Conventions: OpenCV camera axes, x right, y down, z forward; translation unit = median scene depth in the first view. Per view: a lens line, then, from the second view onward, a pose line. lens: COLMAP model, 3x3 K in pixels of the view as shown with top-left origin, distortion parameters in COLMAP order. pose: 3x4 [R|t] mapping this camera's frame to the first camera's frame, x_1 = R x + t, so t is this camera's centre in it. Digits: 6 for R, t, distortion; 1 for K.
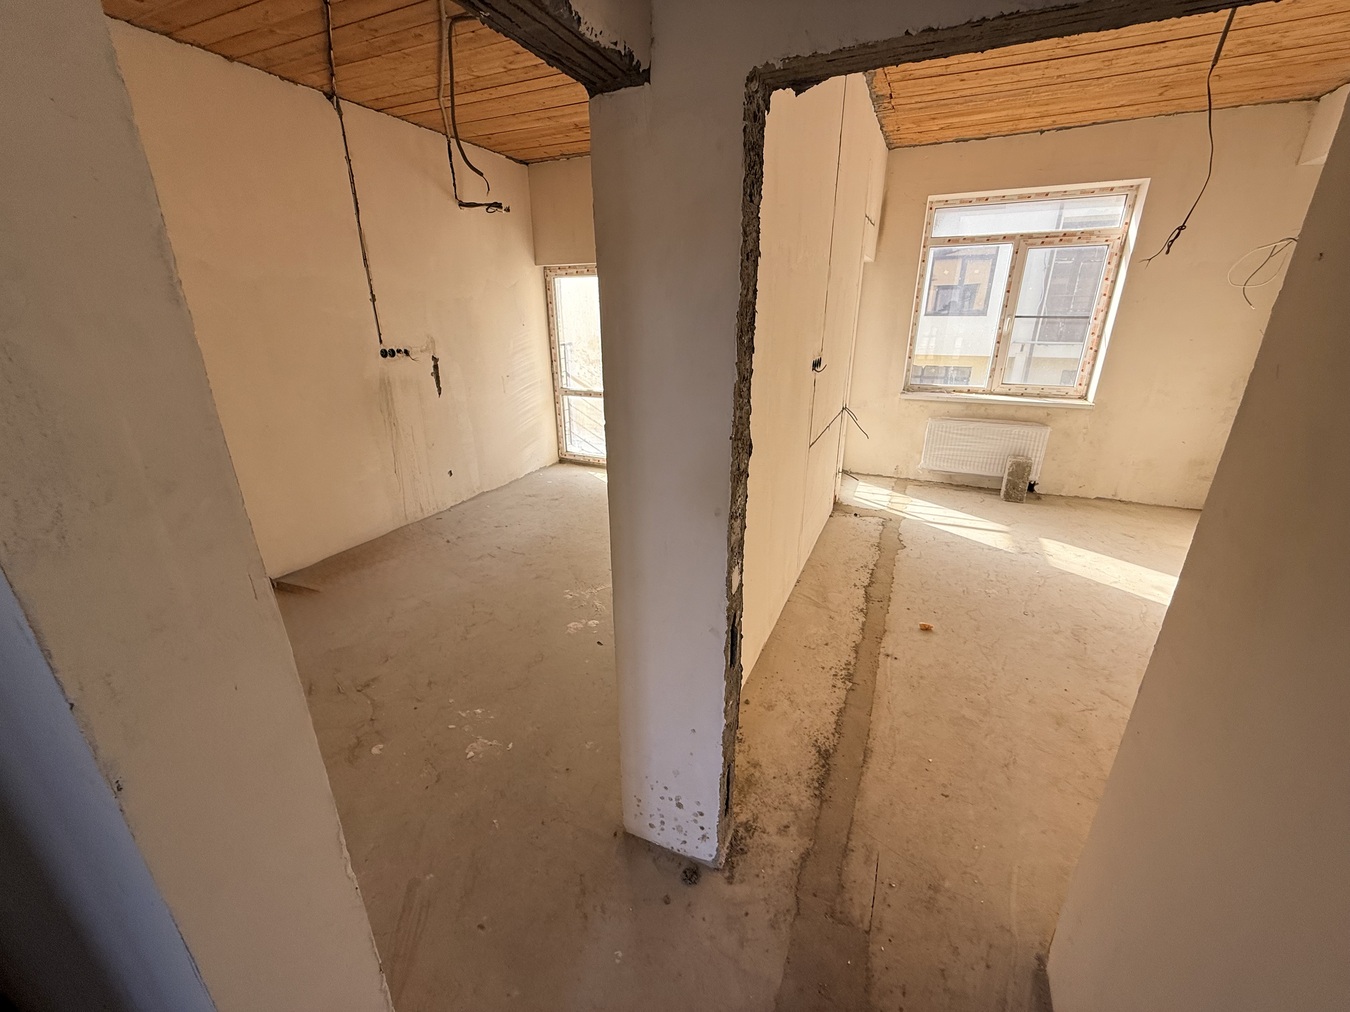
lens RADIAL K [[537.9, 0, 673.3], [0, 537.9, 507.4], [0, 0, 1]] dist [-0.000626, 0.000125]
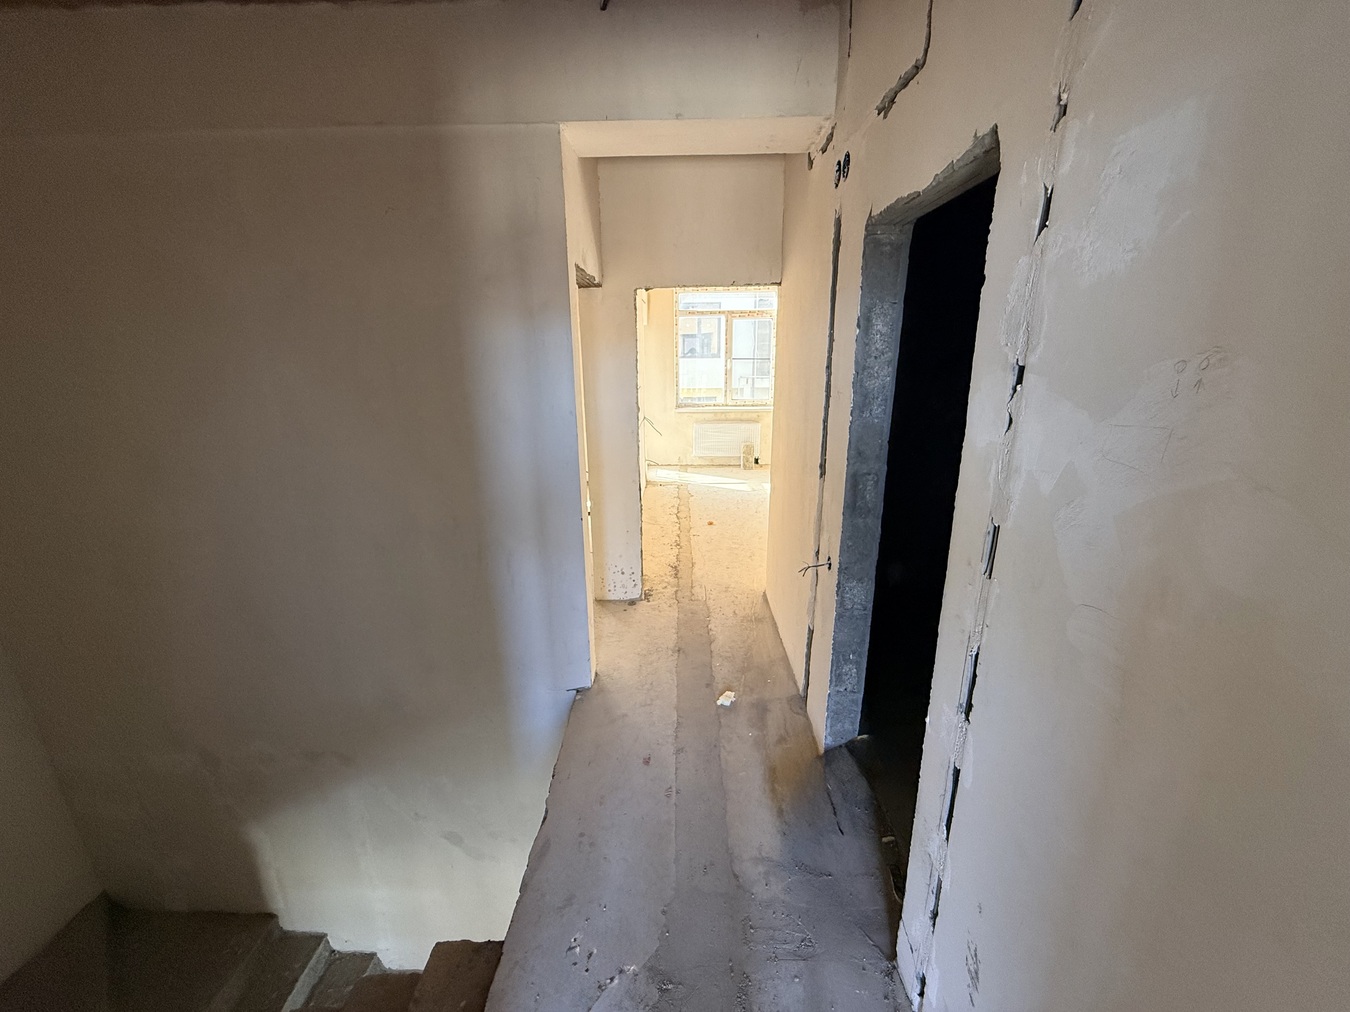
lens RADIAL K [[537.9, 0, 673.3], [0, 537.9, 507.4], [0, 0, 1]] dist [-0.000626, 0.000125]
pose [[0.915691, -0.114271, 0.385294, -0.220351], [0.141785, 0.988934, -0.043669, 0.143122], [-0.376040, 0.094616, 0.921760, -0.413143]]
